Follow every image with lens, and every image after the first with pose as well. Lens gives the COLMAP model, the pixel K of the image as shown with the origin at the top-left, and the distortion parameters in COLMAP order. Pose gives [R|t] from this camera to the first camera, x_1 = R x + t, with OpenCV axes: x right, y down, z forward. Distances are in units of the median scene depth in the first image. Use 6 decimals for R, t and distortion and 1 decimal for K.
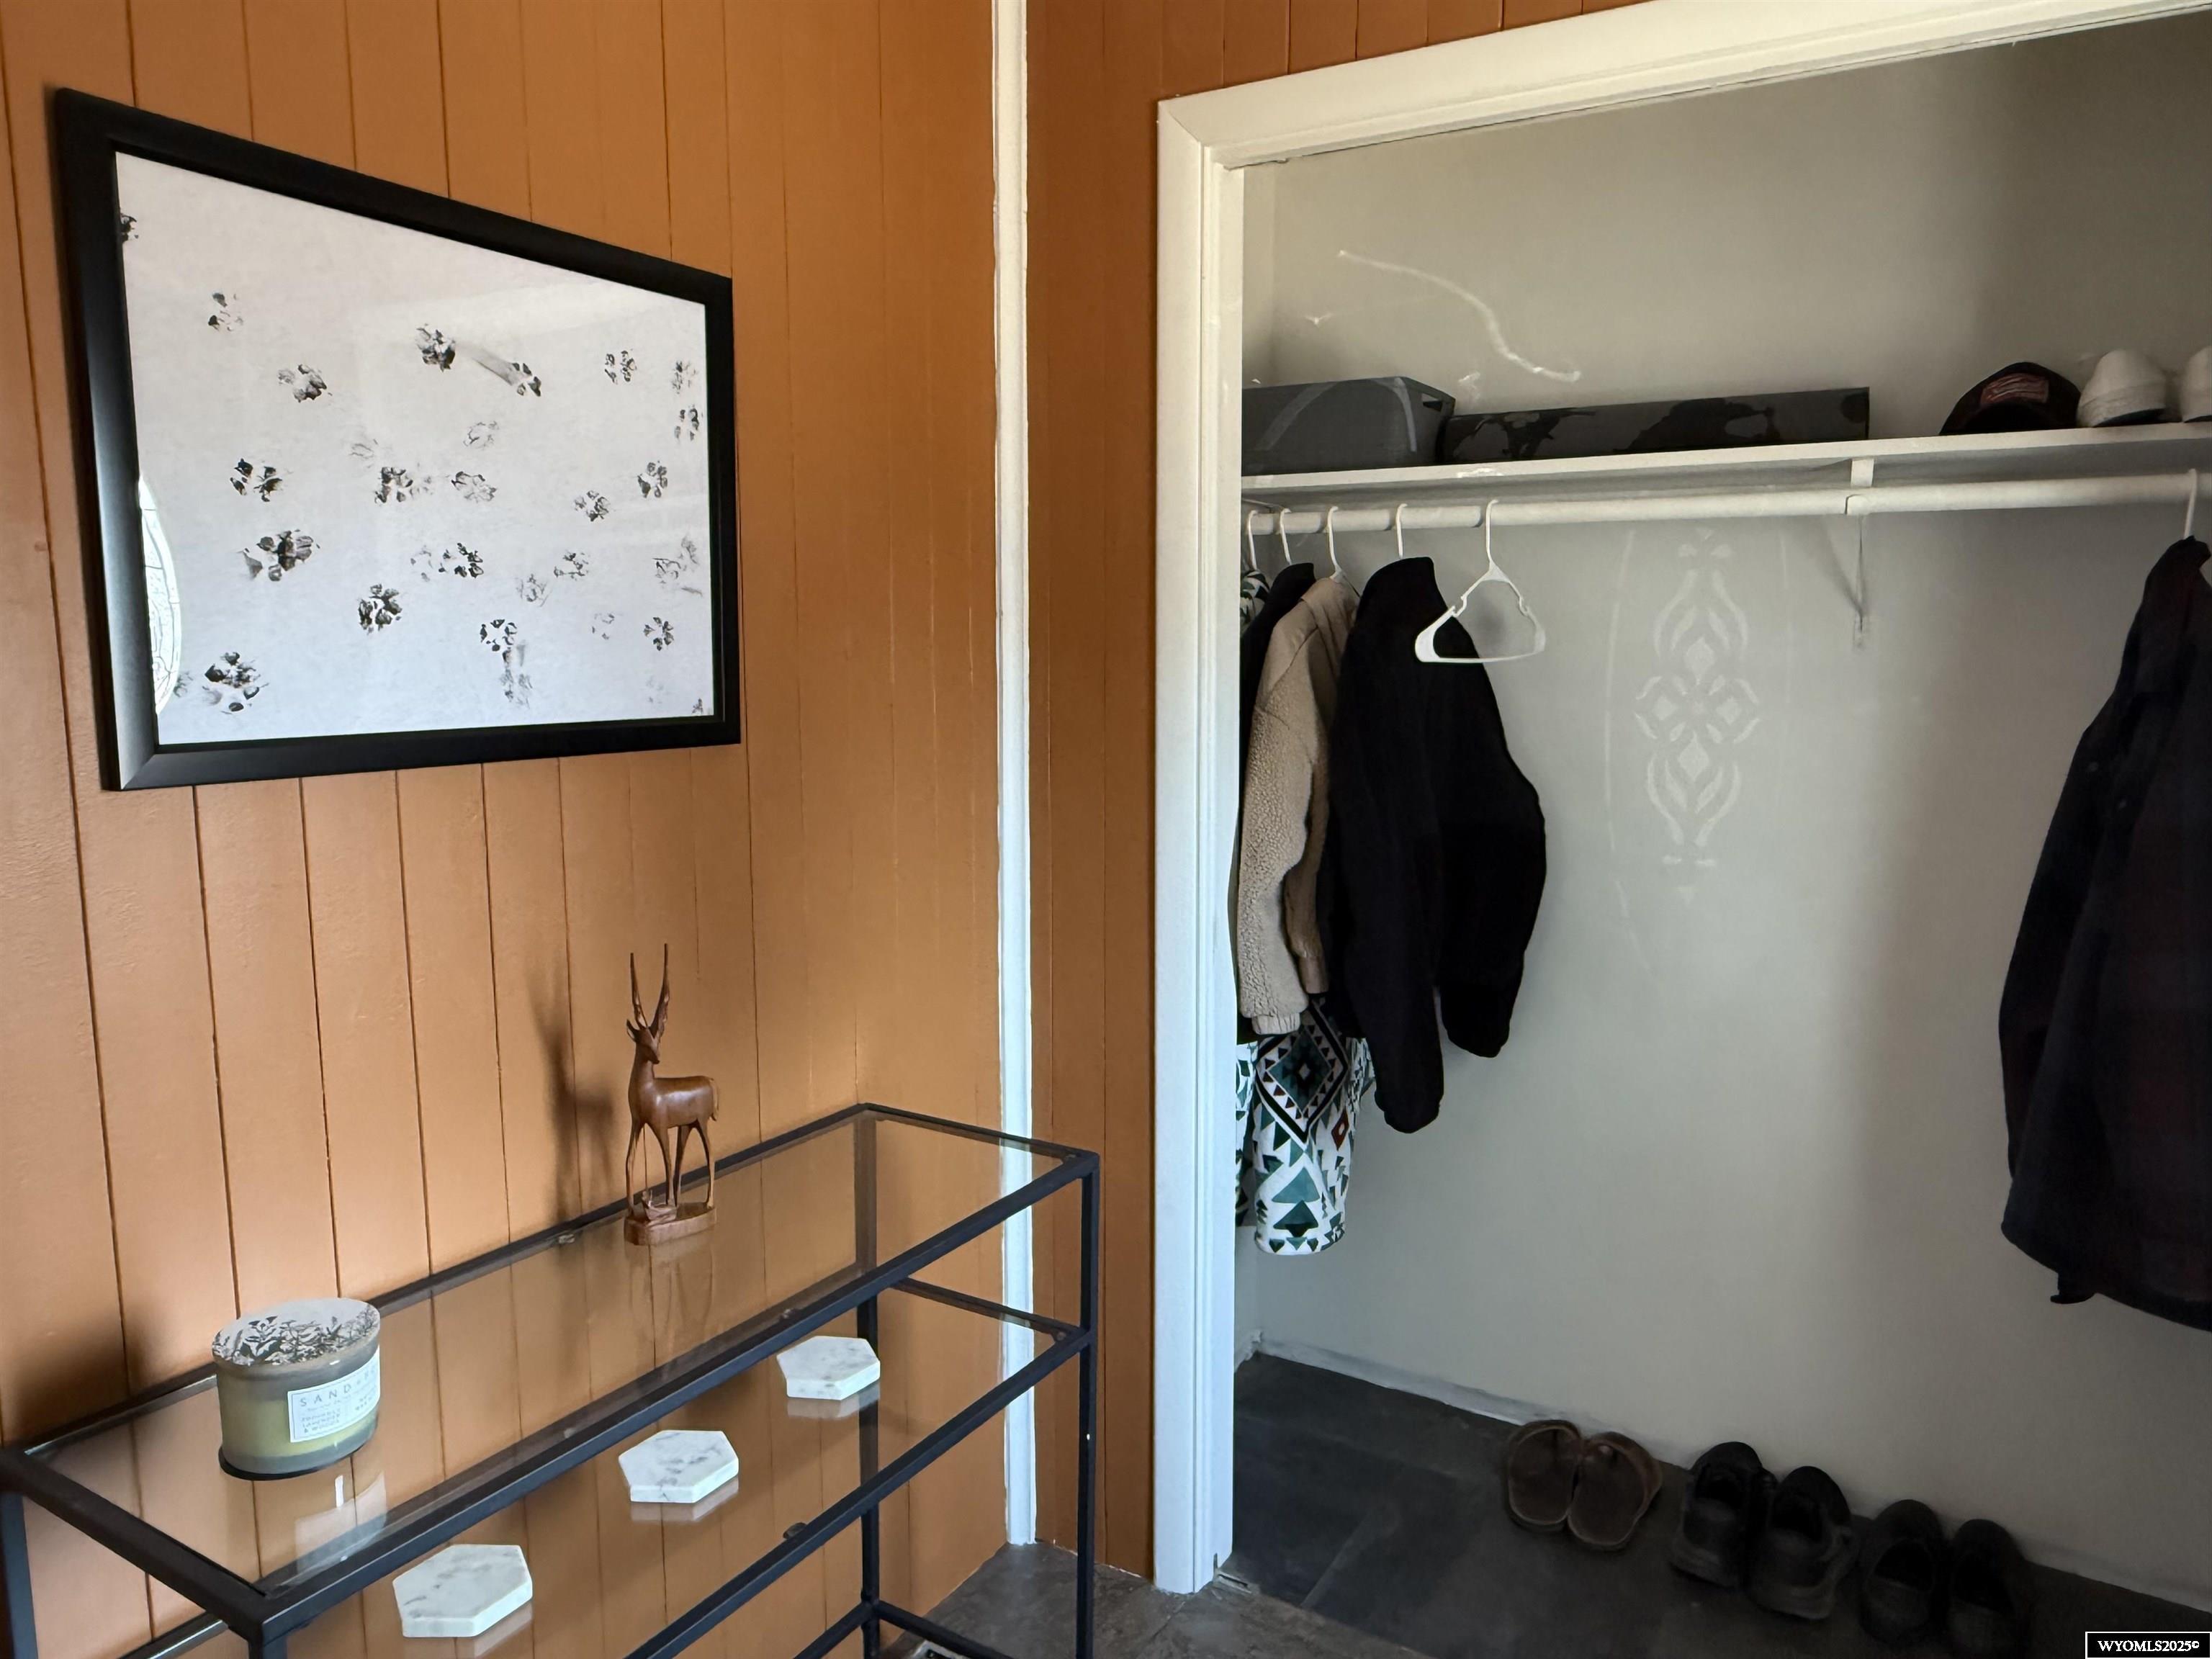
lens RADIAL K [[1500.6, 0, 1100.9], [0, 1500.6, 839.1], [0, 0, 1]] dist [-0.008164, 0.003983]
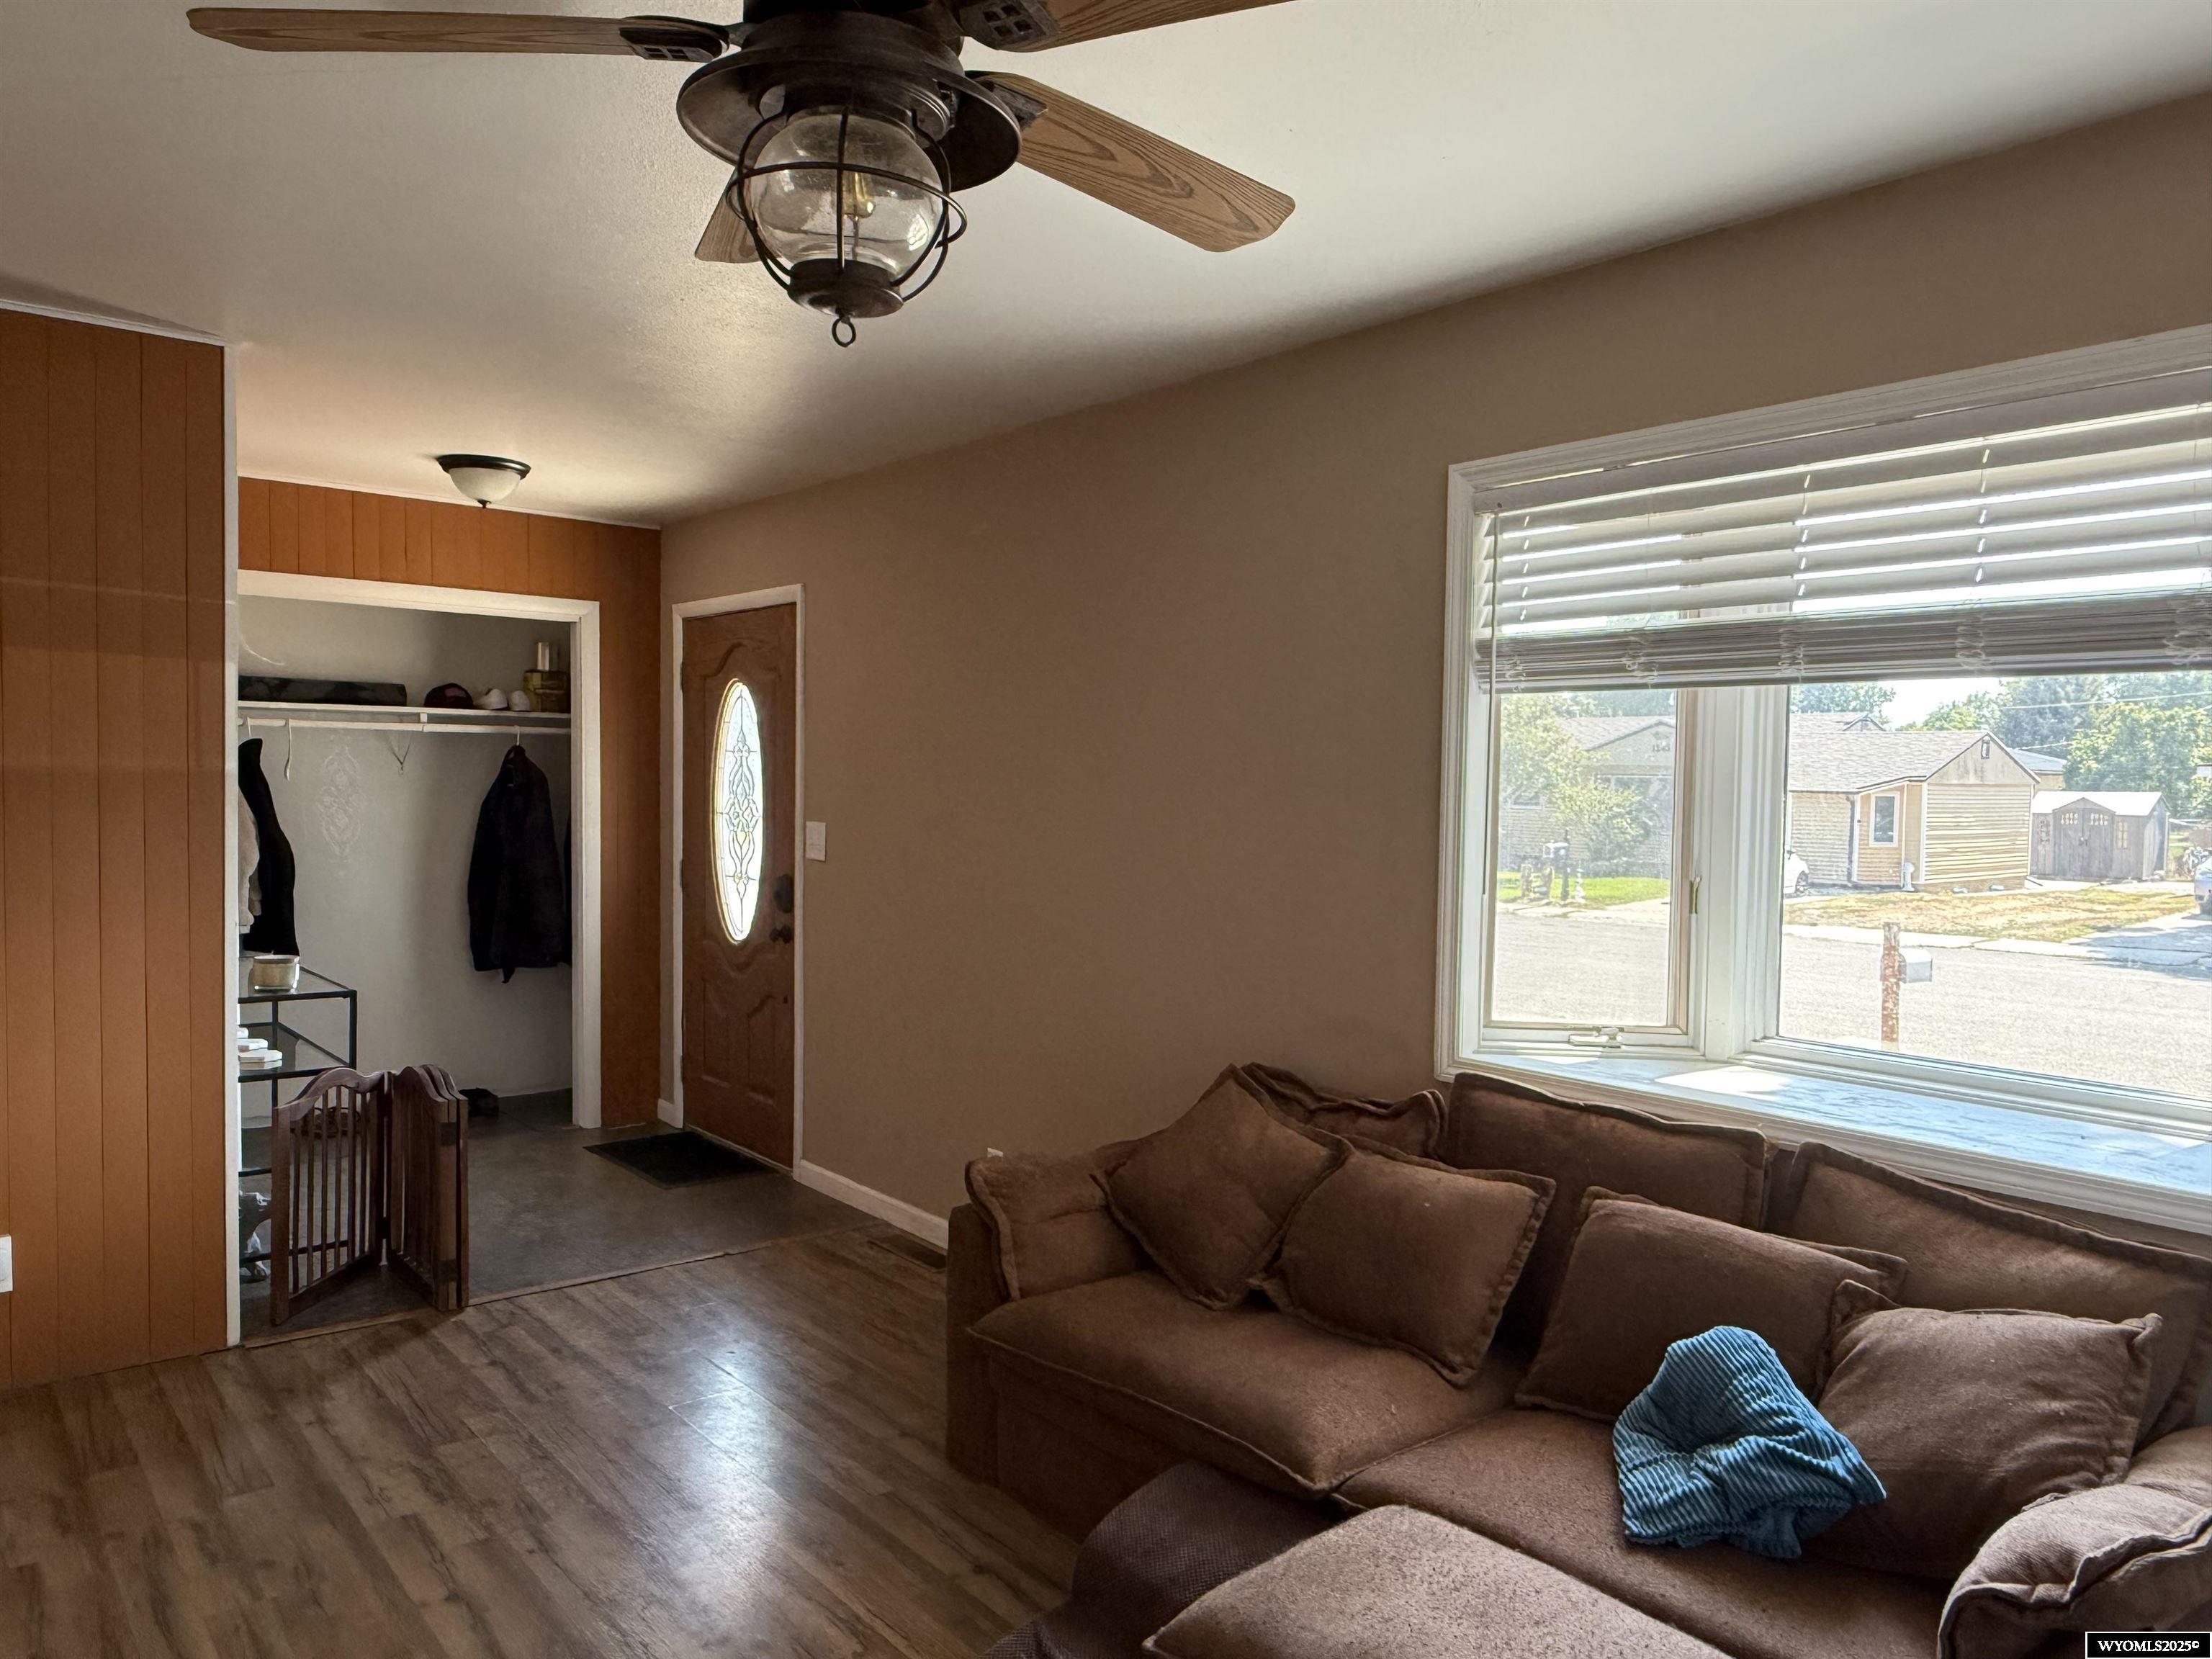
lens RADIAL K [[1500.6, 0, 1075.4], [0, 1500.6, 831.5], [0, 0, 1]] dist [-0.008164, 0.003983]
pose [[0.328765, -0.032025, 0.943868, -1.723583], [0.115601, 0.993274, -0.006564, 0.137032], [-0.937310, 0.111270, 0.330256, -1.078586]]
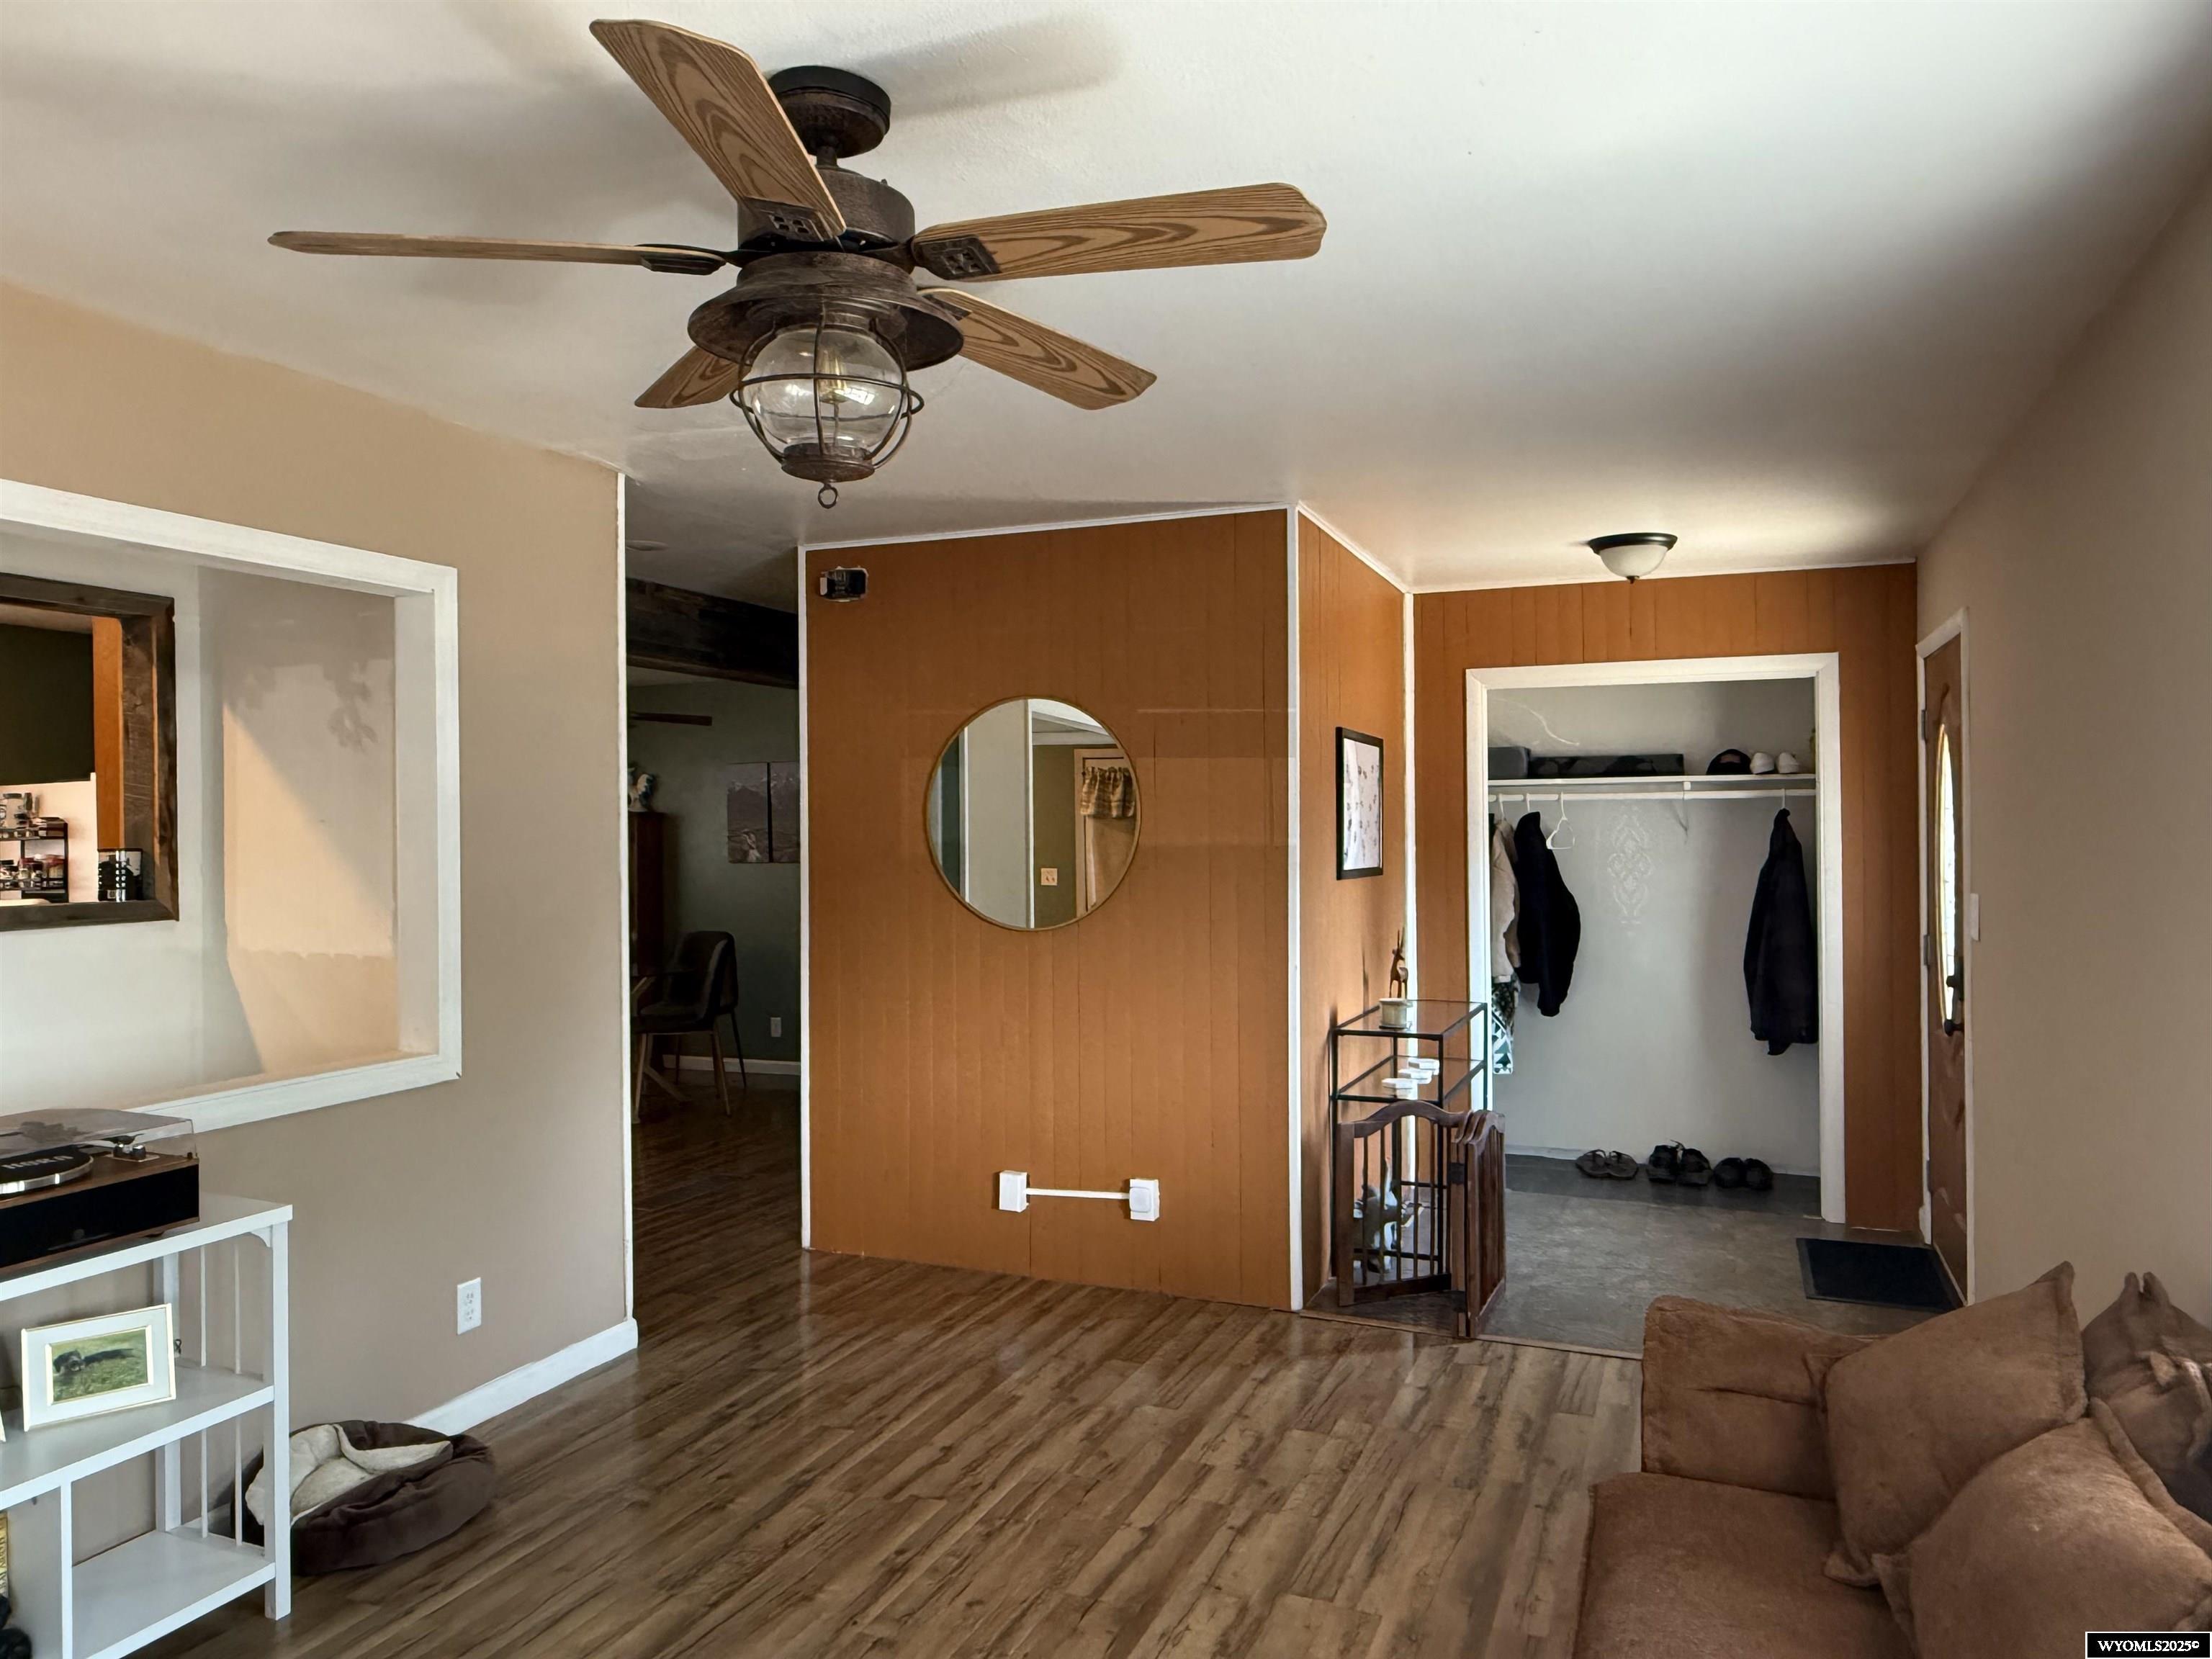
lens RADIAL K [[1500.6, 0, 1106.8], [0, 1500.6, 829.0], [0, 0, 1]] dist [-0.008164, 0.003983]
pose [[0.987664, -0.008682, 0.156344, -1.043408], [0.030430, 0.990068, -0.137258, 0.207640], [-0.153600, 0.140323, 0.978119, -1.646724]]
